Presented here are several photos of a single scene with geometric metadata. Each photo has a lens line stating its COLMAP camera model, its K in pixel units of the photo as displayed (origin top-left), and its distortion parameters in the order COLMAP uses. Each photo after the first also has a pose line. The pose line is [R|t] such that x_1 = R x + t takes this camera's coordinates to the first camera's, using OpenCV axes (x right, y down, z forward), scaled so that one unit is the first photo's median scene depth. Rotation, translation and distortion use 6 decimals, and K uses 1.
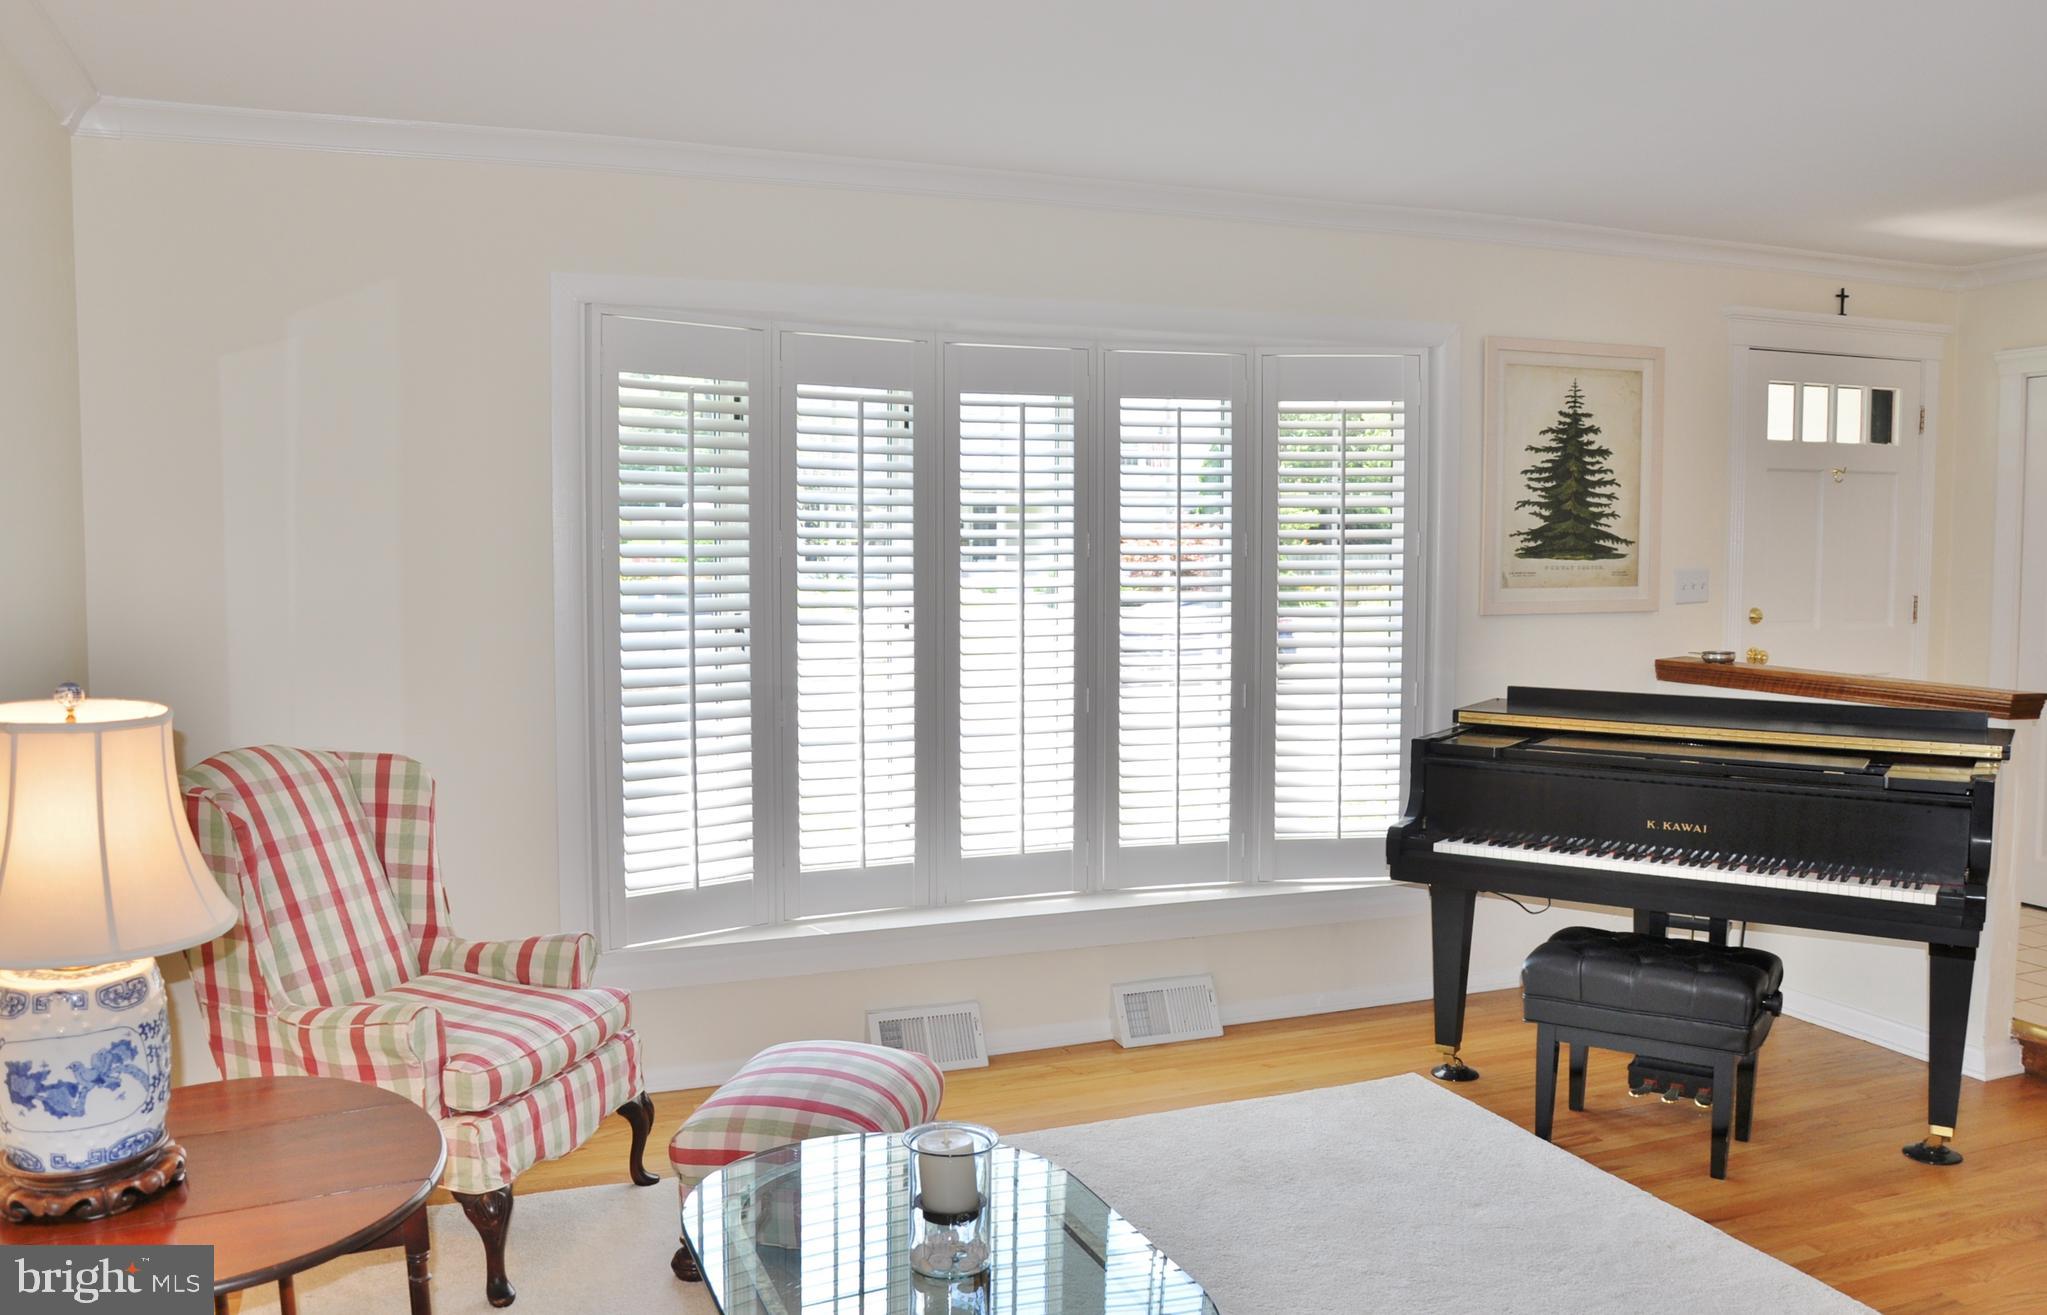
lens RADIAL K [[1666.4, 0, 1016.7], [0, 1666.4, 660.8], [0, 0, 1]] dist [-0.086640, 0.002679]
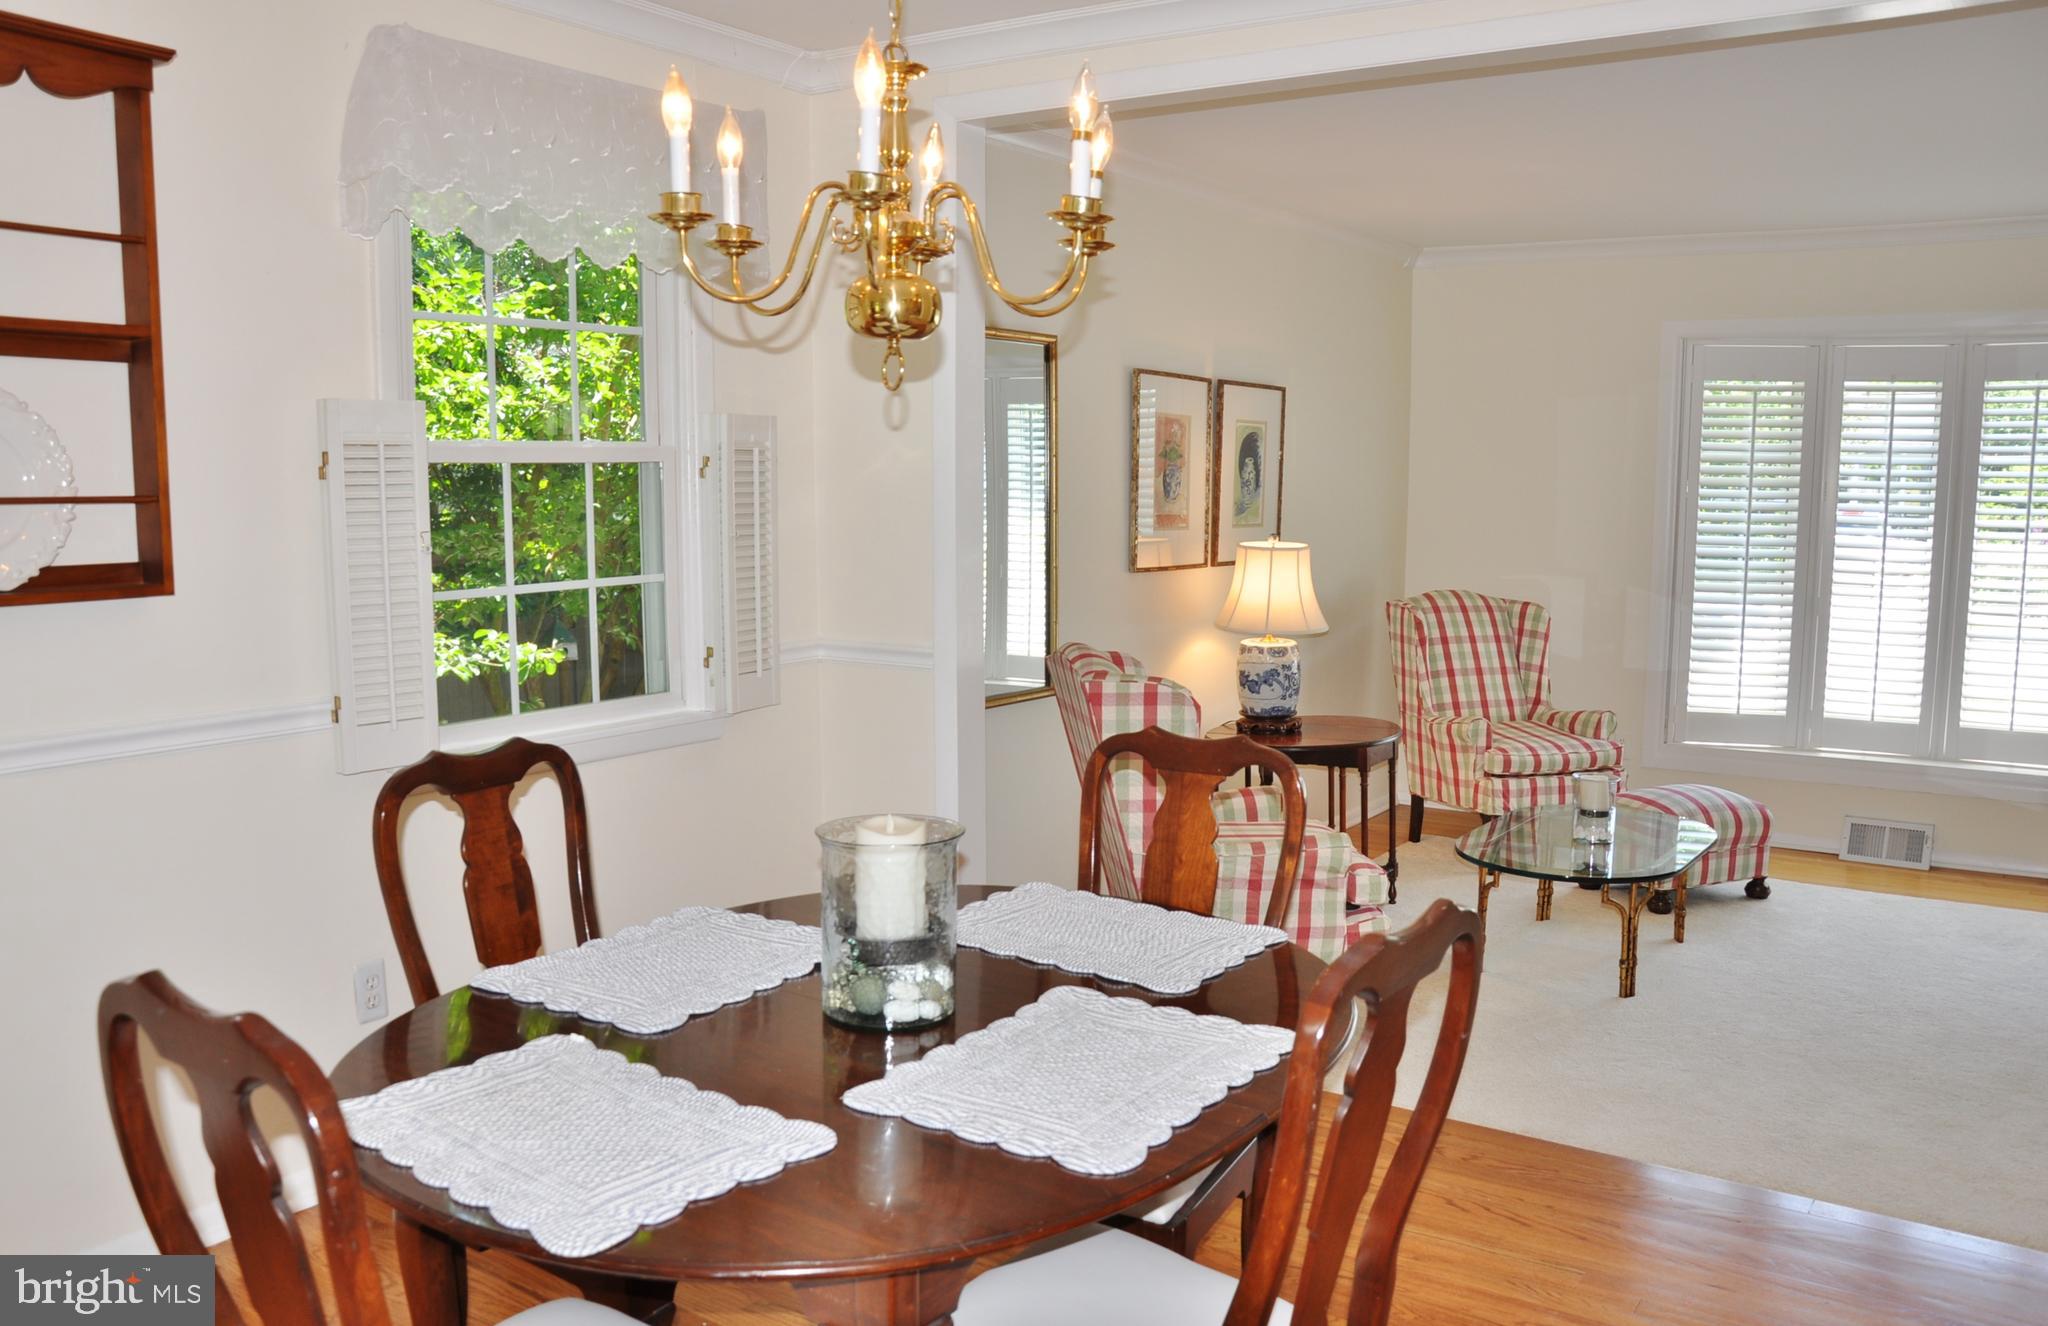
lens RADIAL K [[1667.3, 0, 1026.8], [0, 1667.3, 660.3], [0, 0, 1]] dist [-0.086640, 0.002679]
pose [[0.573199, 0.088645, -0.814608, 0.806896], [-0.065289, 0.995911, 0.062434, 0.043782], [0.816811, 0.017398, 0.576642, -0.509894]]
